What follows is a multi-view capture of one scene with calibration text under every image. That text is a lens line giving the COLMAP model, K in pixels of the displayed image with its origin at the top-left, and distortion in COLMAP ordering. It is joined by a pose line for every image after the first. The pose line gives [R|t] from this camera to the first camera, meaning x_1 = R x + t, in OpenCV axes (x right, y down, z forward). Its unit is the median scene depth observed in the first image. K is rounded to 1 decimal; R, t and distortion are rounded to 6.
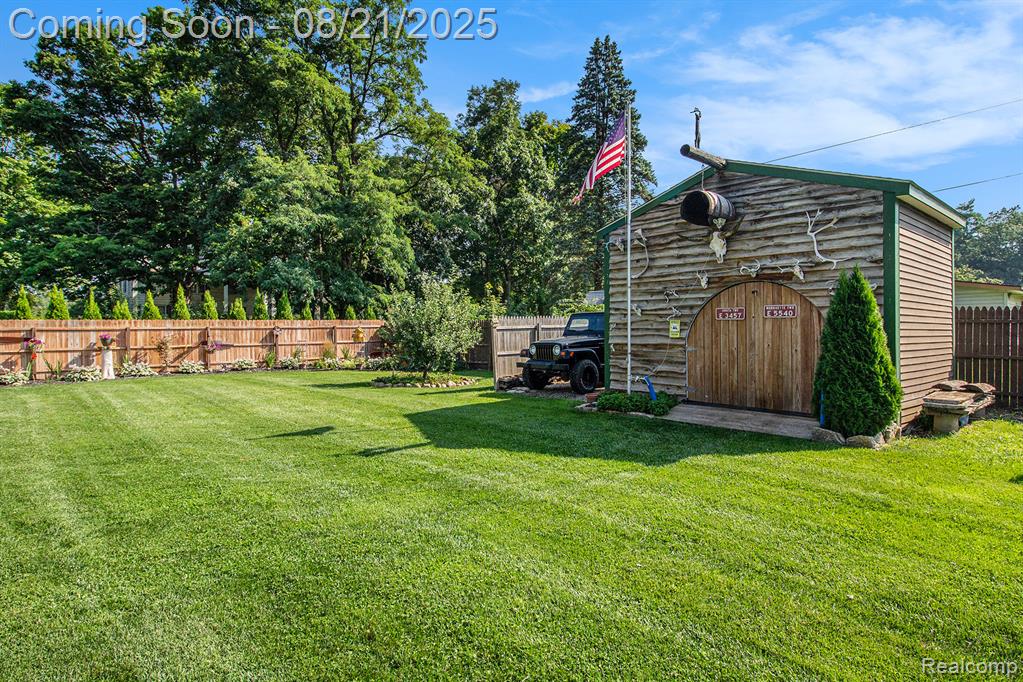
lens RADIAL K [[575.5, 0, 502.6], [0, 575.5, 332.8], [0, 0, 1]] dist [0.019168, -0.013105]
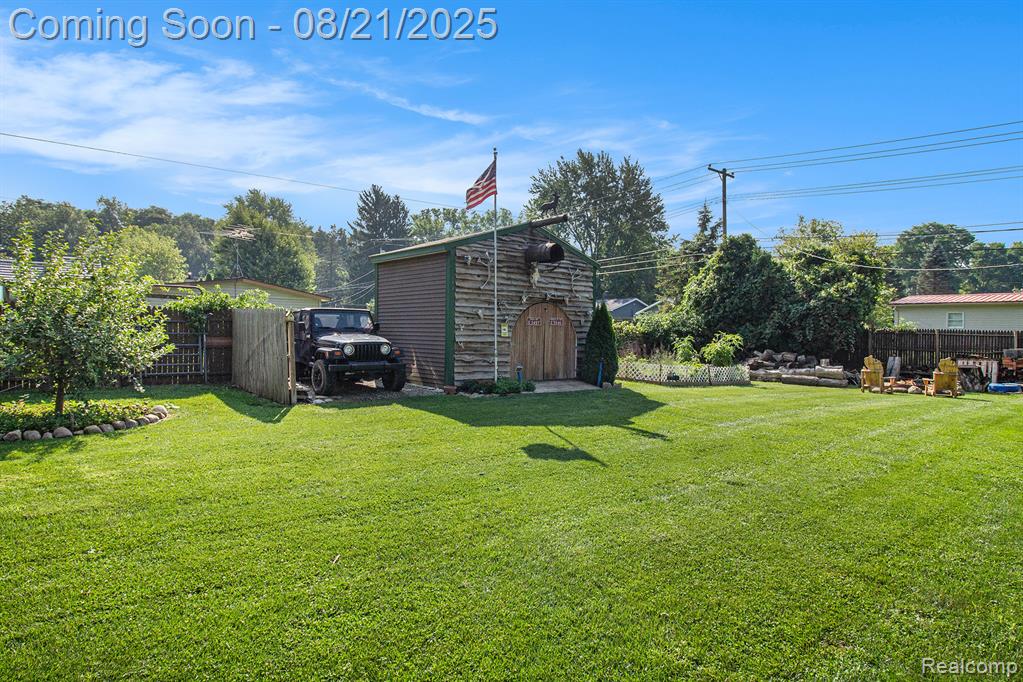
lens RADIAL K [[575.5, 0, 516.2], [0, 575.5, 340.0], [0, 0, 1]] dist [0.019168, -0.013105]
pose [[0.005253, 0.002750, 0.999982, -1.128367], [-0.001958, 0.999994, -0.002740, 0.020513], [-0.999984, -0.001943, 0.005258, 1.017147]]
